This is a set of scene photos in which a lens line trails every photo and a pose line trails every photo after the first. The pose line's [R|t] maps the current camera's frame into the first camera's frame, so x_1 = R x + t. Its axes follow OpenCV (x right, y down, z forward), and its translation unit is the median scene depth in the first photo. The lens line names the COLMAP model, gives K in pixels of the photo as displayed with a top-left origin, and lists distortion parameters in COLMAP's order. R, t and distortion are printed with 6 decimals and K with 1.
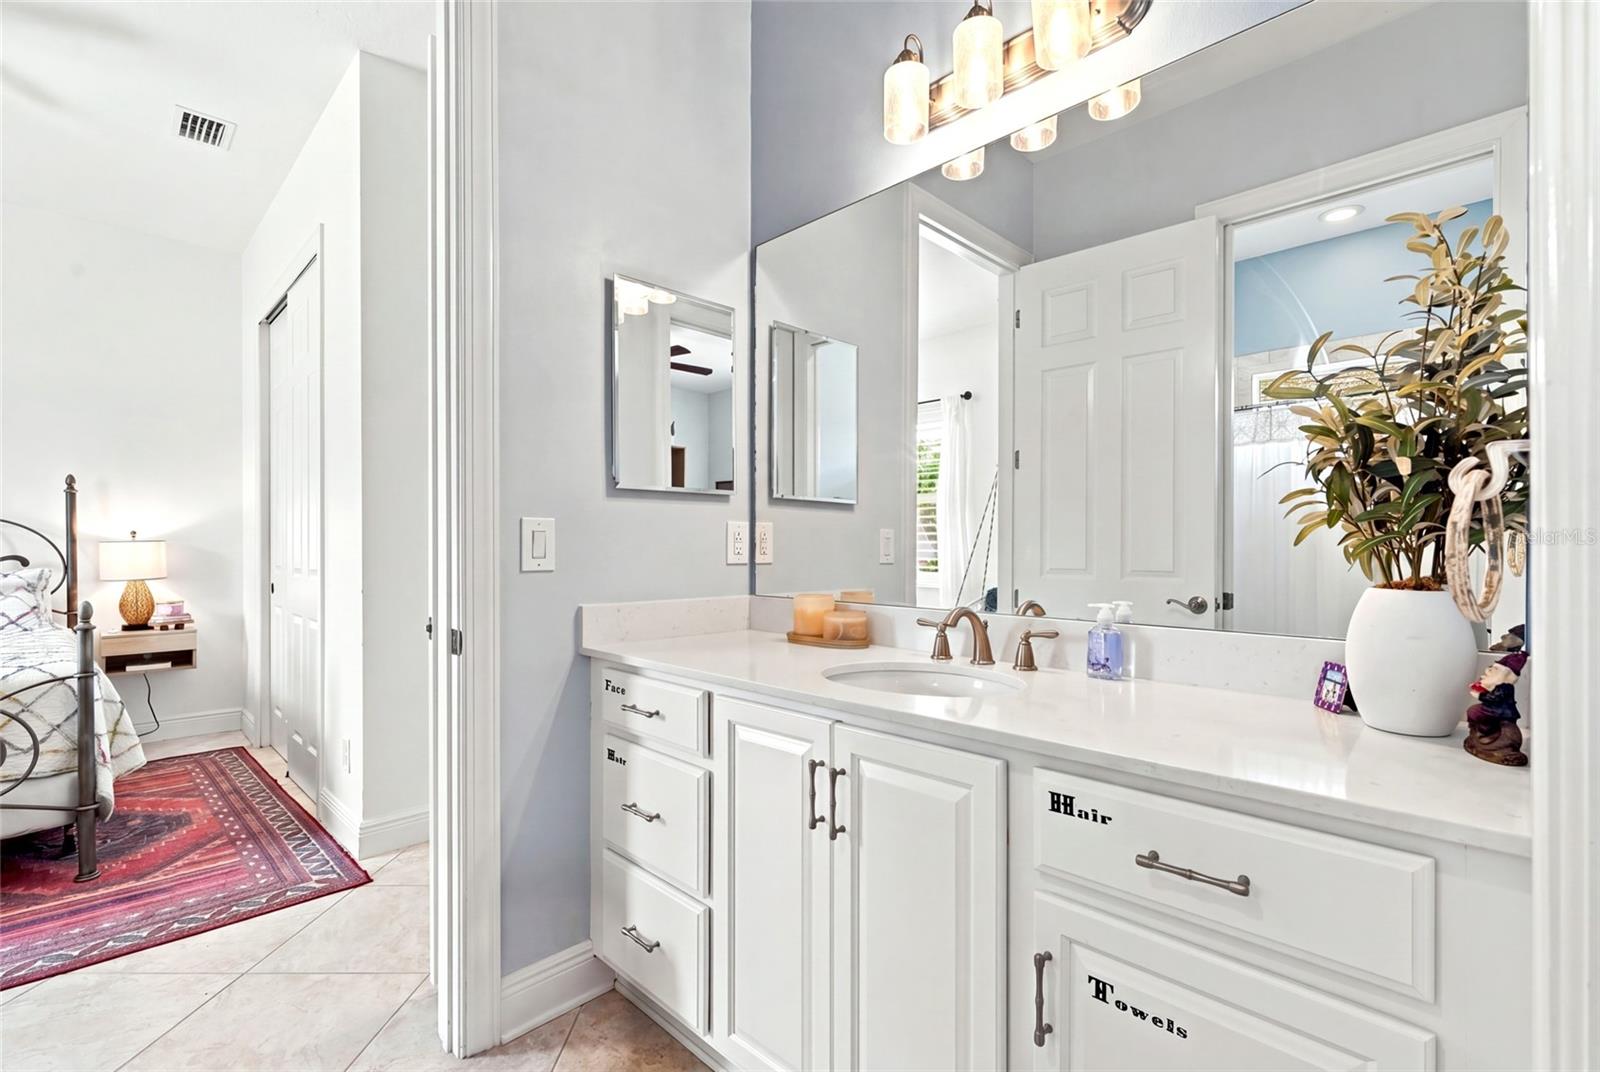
lens RADIAL K [[766.1, 0, 798.1], [0, 766.1, 548.4], [0, 0, 1]] dist [-0.038818, 0.010780]
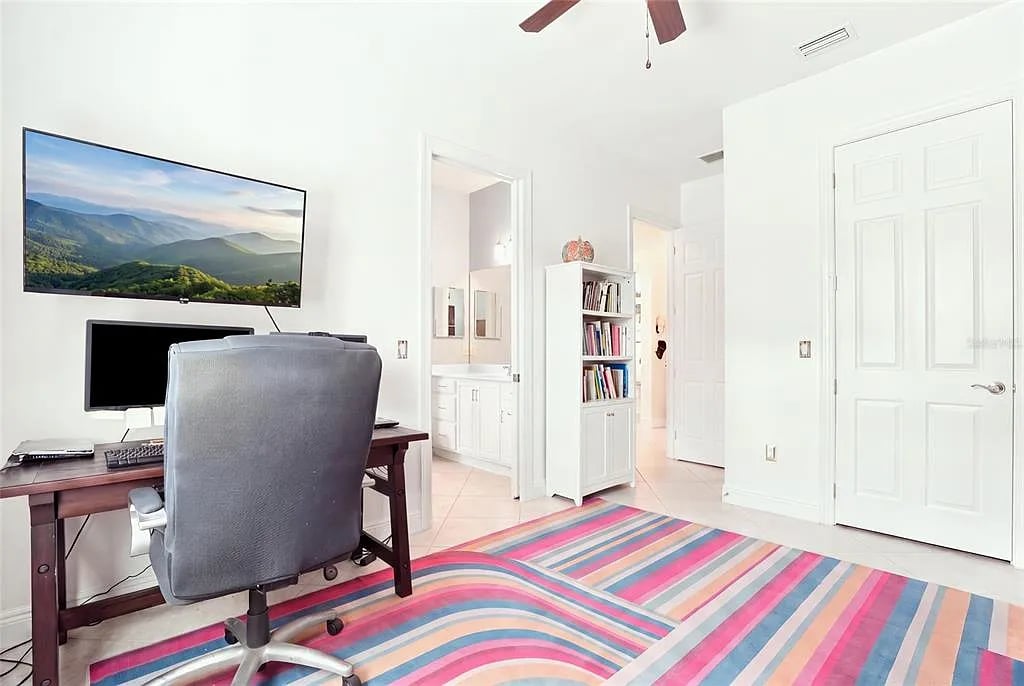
lens RADIAL K [[490.3, 0, 508.6], [0, 490.3, 348.5], [0, 0, 1]] dist [-0.038818, 0.010780]
pose [[0.999052, -0.000402, -0.043534, 0.327481], [0.000354, 0.999999, -0.001113, -0.014556], [0.043535, 0.001097, 0.999051, -1.944475]]
